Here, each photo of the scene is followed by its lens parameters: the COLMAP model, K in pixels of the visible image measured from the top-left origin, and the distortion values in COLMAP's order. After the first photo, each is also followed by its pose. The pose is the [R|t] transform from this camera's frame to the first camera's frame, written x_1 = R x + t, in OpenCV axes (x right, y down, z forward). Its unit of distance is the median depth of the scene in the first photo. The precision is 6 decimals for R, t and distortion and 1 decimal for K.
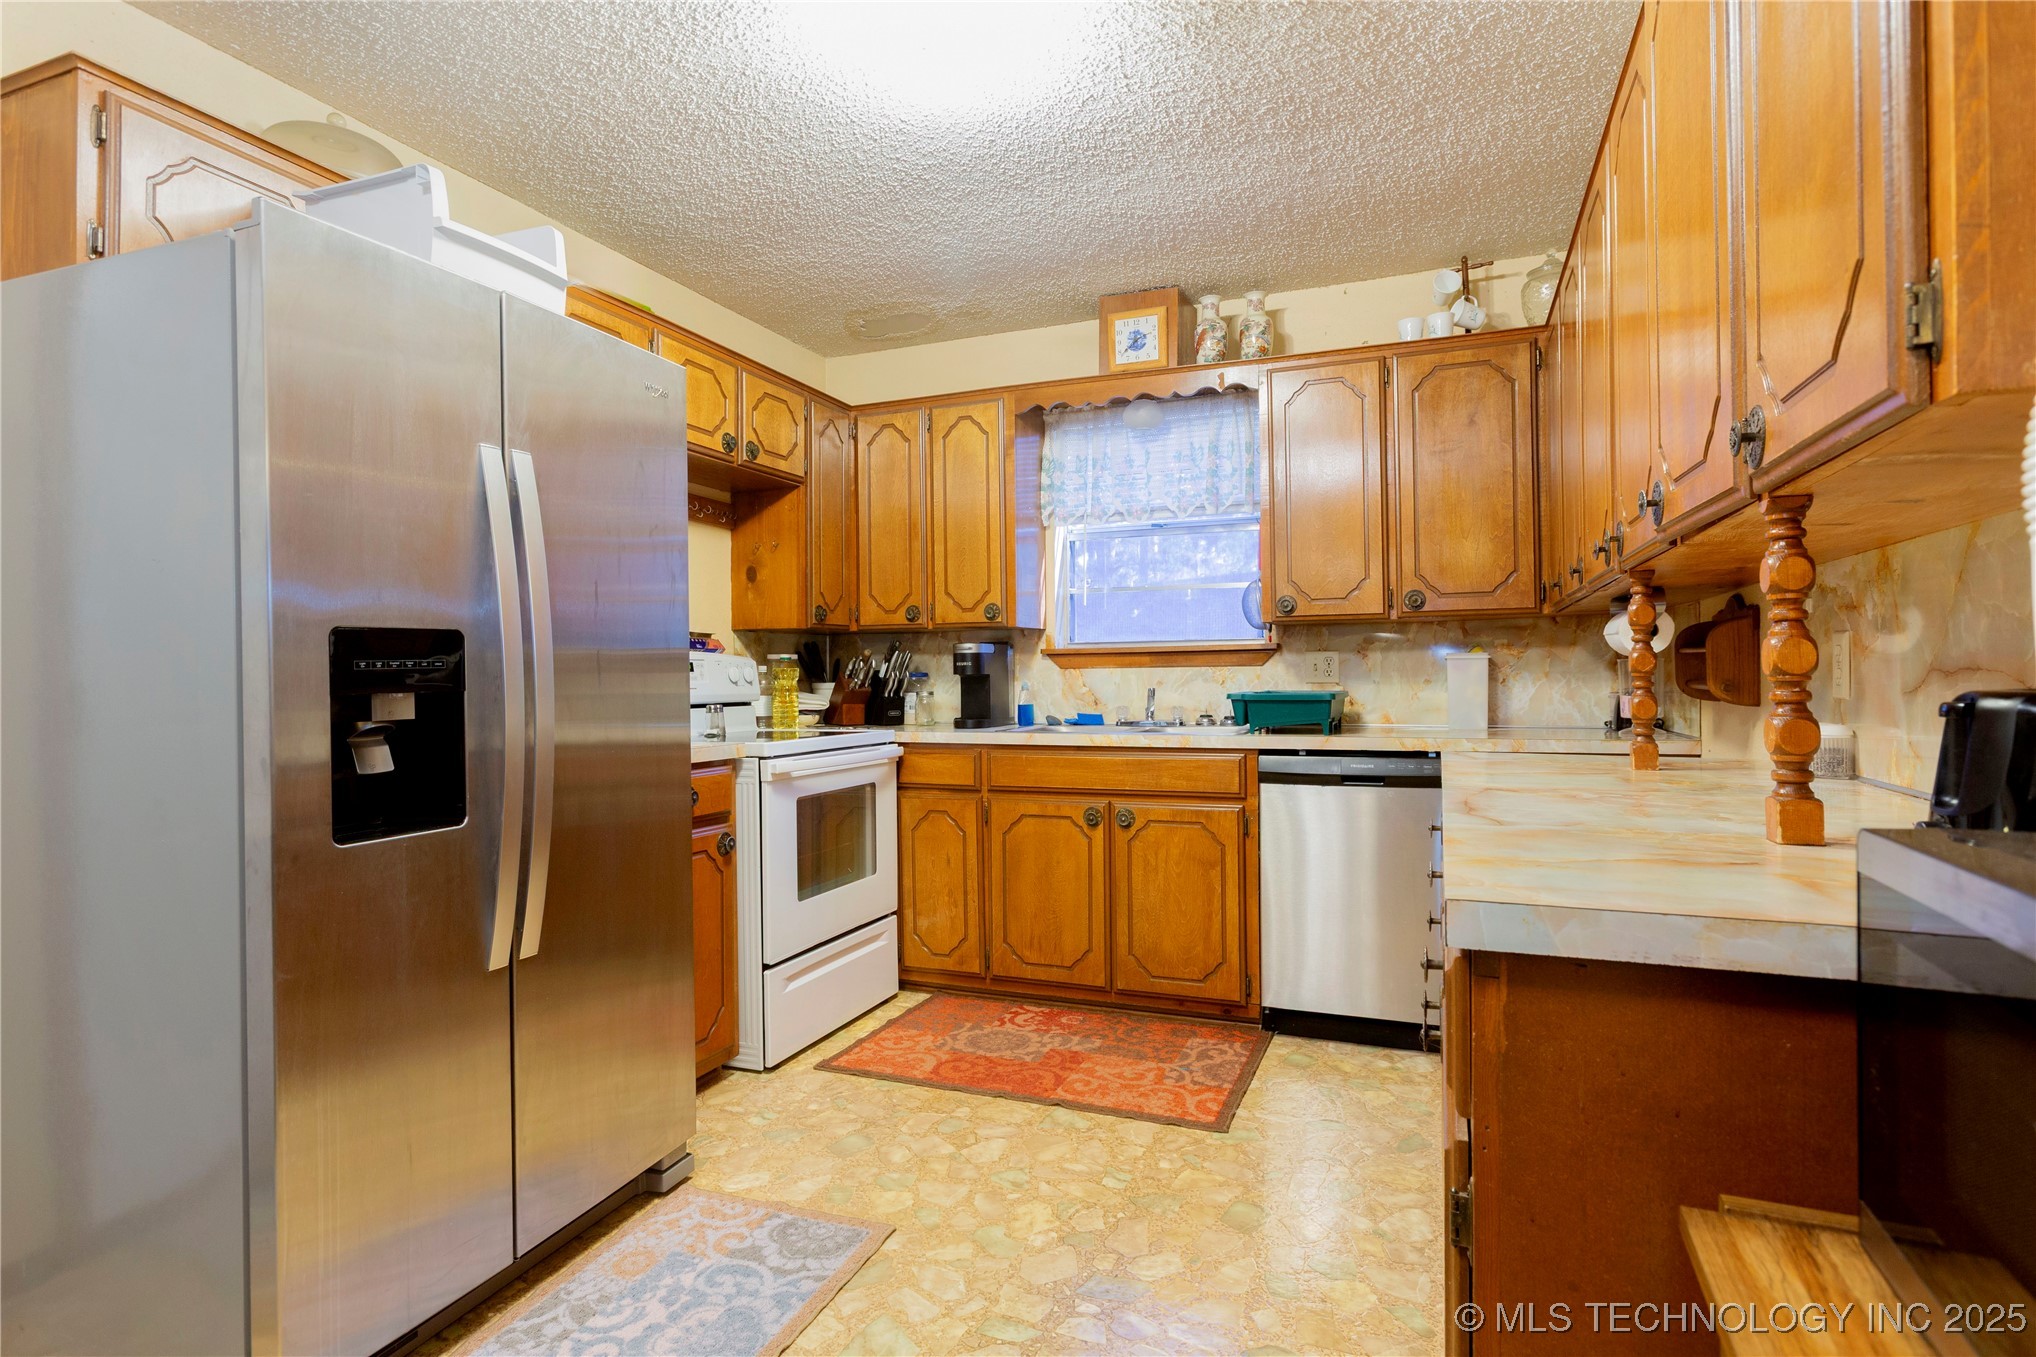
lens RADIAL K [[1042.5, 0, 1022.9], [0, 1042.5, 672.9], [0, 0, 1]] dist [-0.006228, 0.000158]
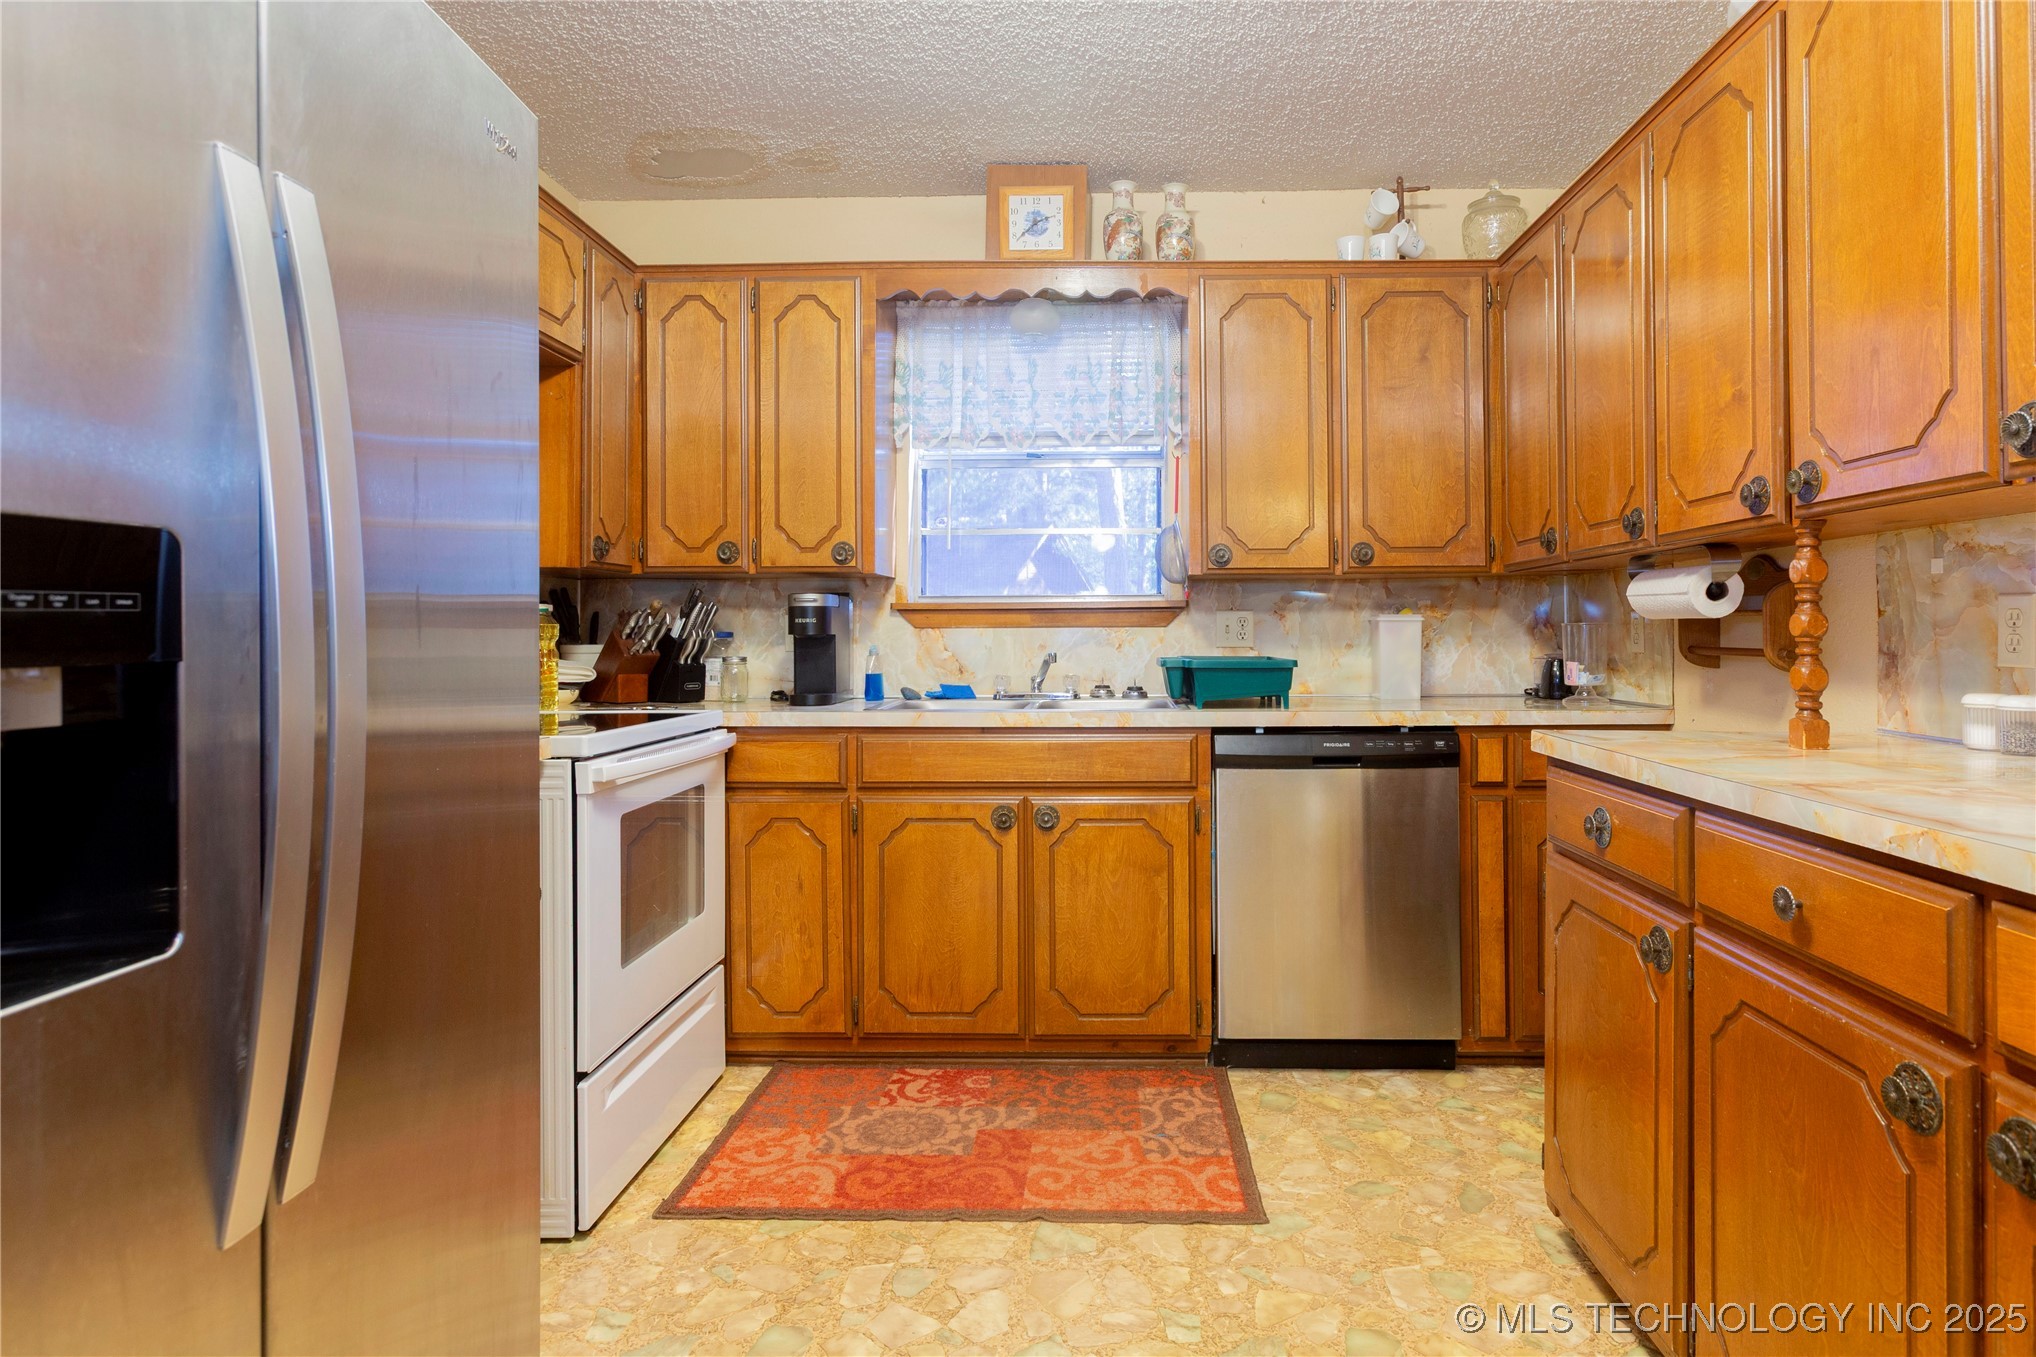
lens RADIAL K [[1102.9, 0, 1083.2], [0, 1102.9, 628.8], [0, 0, 1]] dist [-0.006393, 0.000889]
pose [[0.935437, 0.008889, 0.353382, -0.163874], [-0.006840, 0.999952, -0.007047, 0.001767], [-0.353428, 0.004175, 0.935453, 0.195597]]
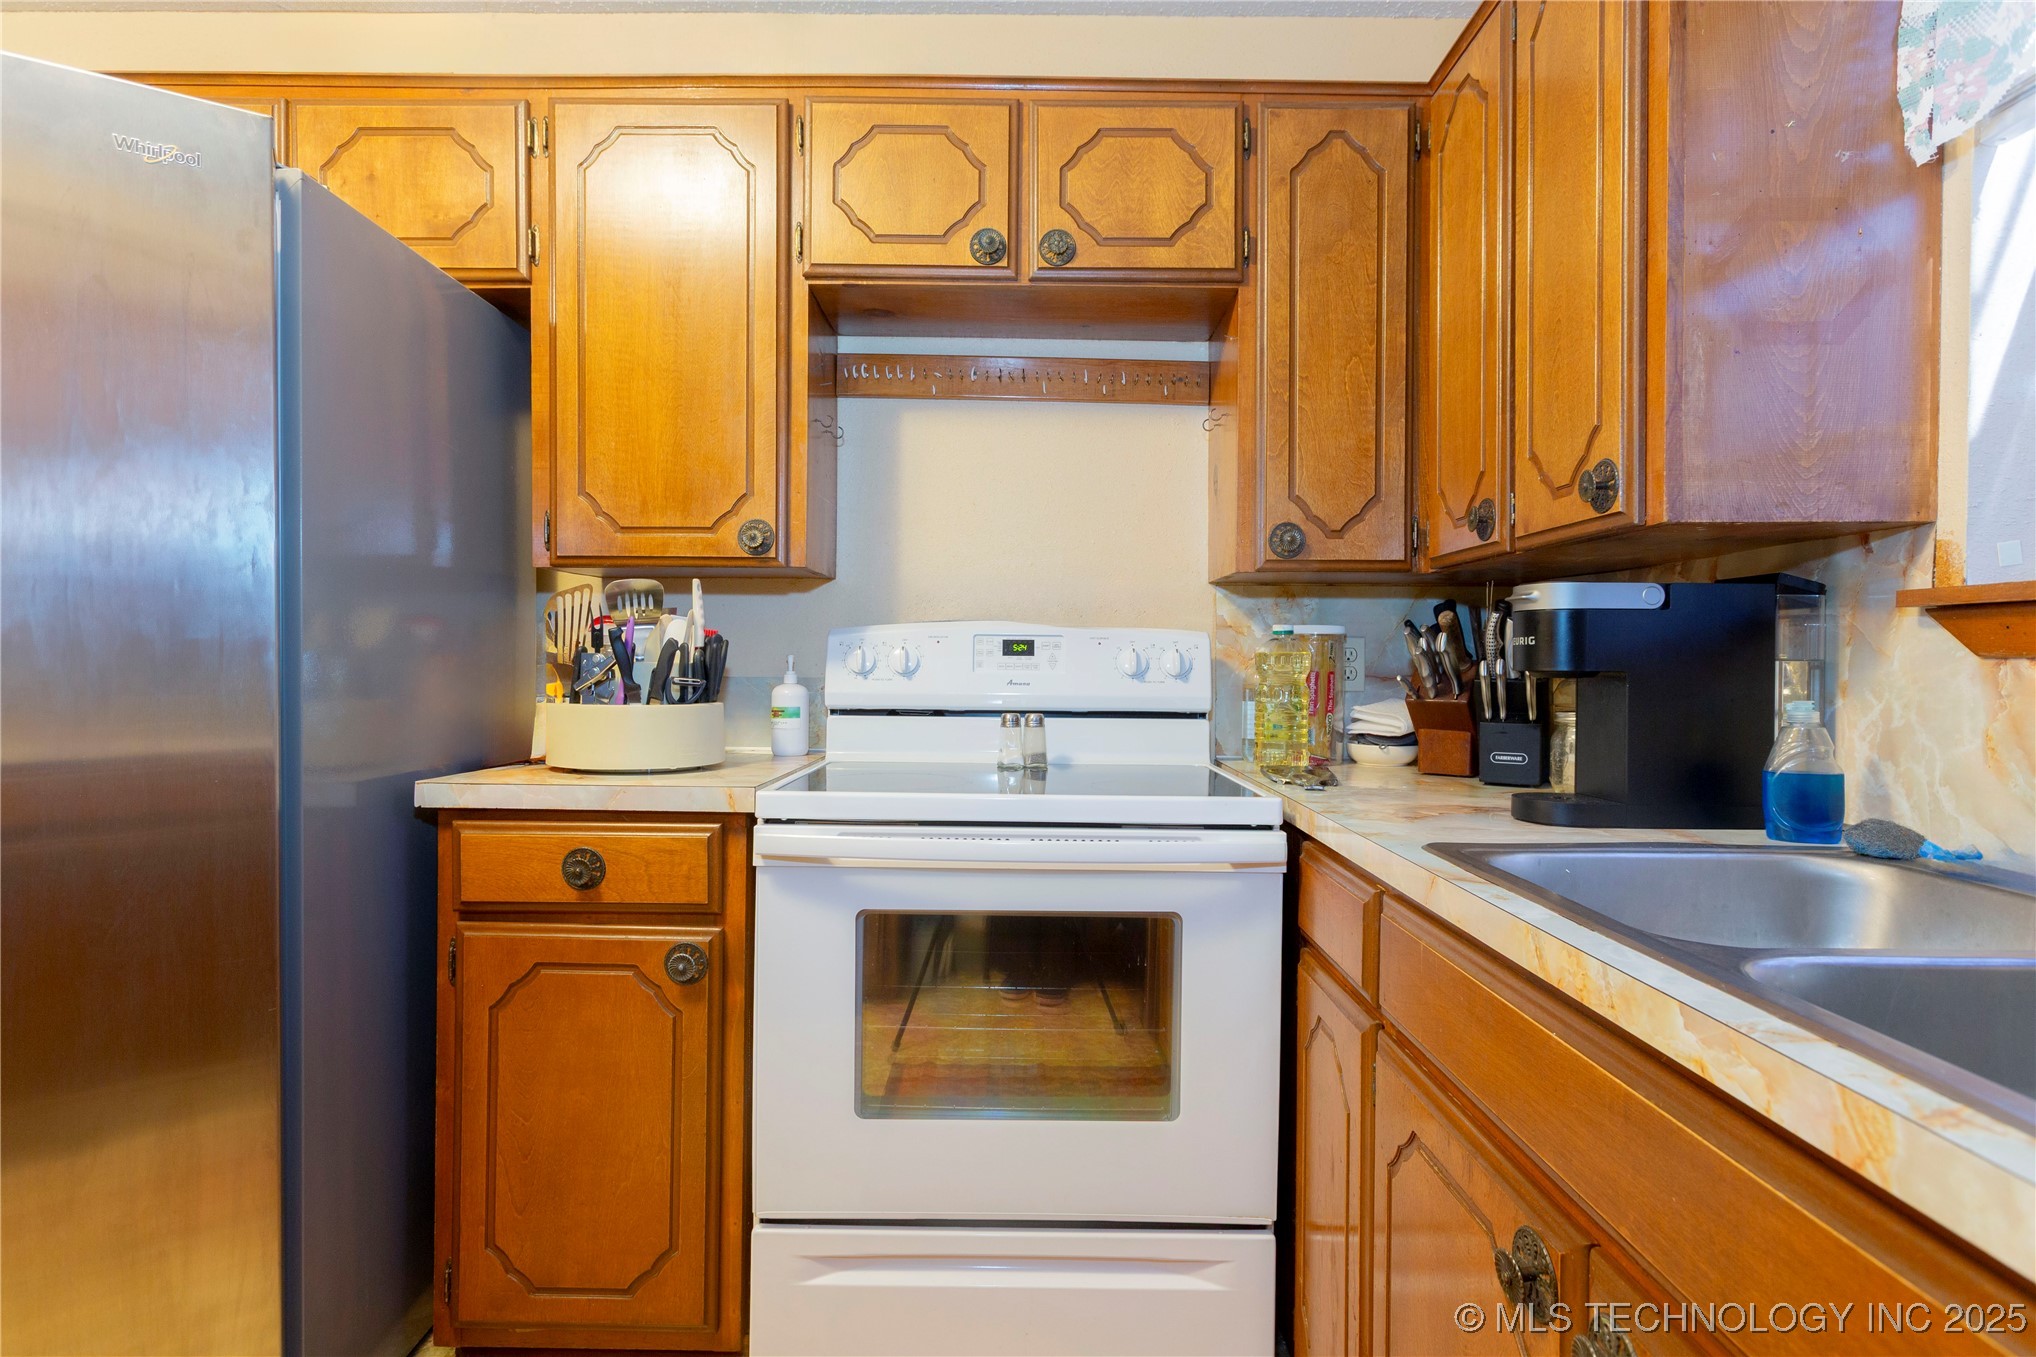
lens RADIAL K [[1042.5, 0, 1022.9], [0, 1042.5, 672.9], [0, 0, 1]] dist [-0.006228, 0.000158]
pose [[0.364432, 0.022033, -0.930969, 0.233974], [-0.010727, 0.999753, 0.019462, -0.003255], [0.931168, 0.002894, 0.364579, 0.768595]]
